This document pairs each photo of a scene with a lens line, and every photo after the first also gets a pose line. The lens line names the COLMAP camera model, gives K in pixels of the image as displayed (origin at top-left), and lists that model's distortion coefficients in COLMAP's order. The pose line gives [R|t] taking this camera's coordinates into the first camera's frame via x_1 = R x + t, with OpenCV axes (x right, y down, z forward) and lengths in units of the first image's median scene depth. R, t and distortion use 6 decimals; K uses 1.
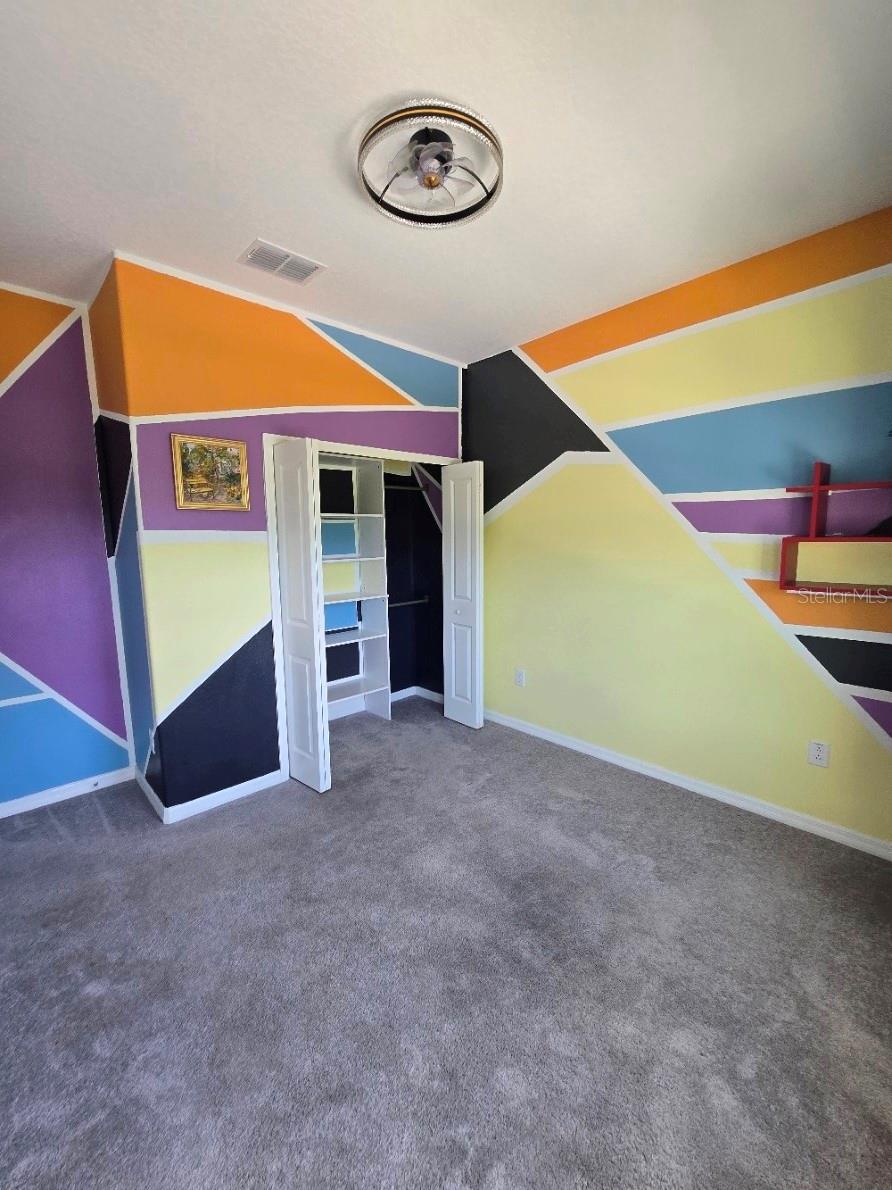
lens RADIAL K [[488.0, 0, 444.2], [0, 488.0, 601.7], [0, 0, 1]] dist [-0.004720, -0.000375]
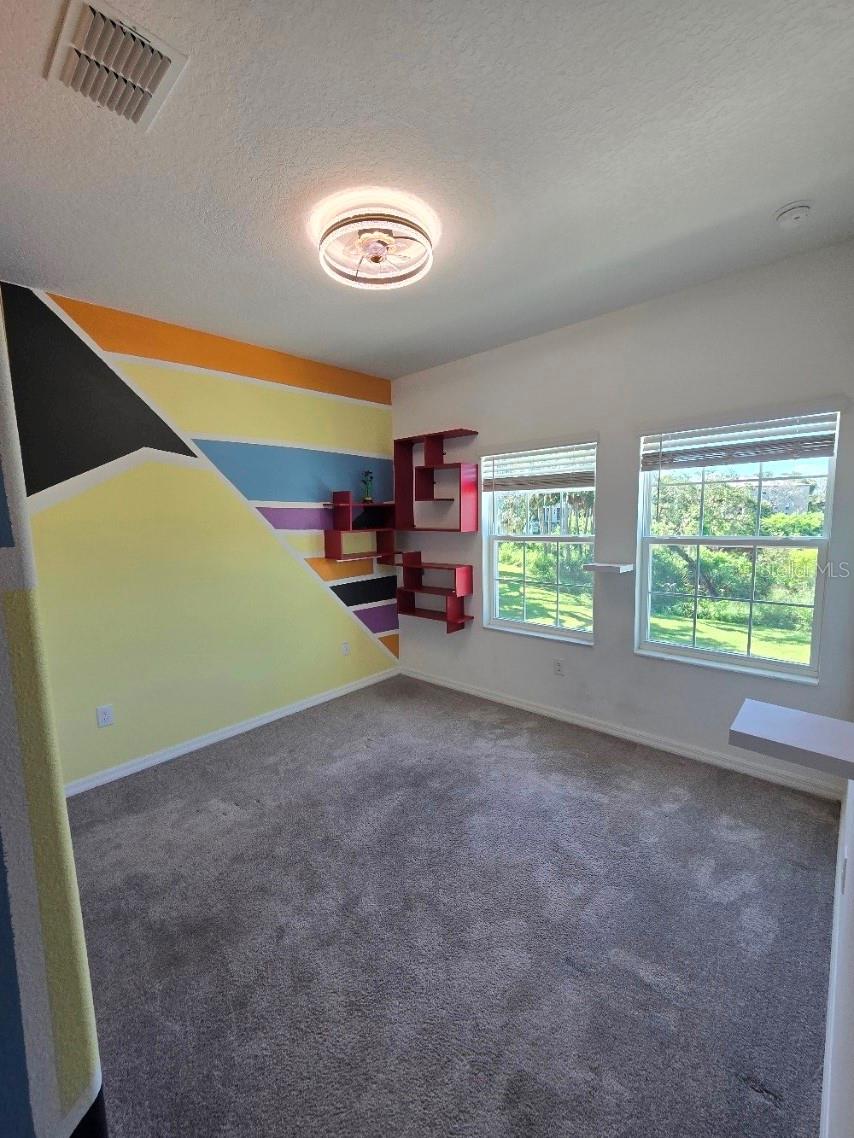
lens RADIAL K [[466.7, 0, 427.3], [0, 466.7, 566.1], [0, 0, 1]] dist [-0.004720, -0.000375]
pose [[-0.082863, -0.091885, 0.992316, -0.851931], [0.154756, 0.982474, 0.103897, -0.110623], [-0.984472, 0.162176, -0.067191, 0.679159]]
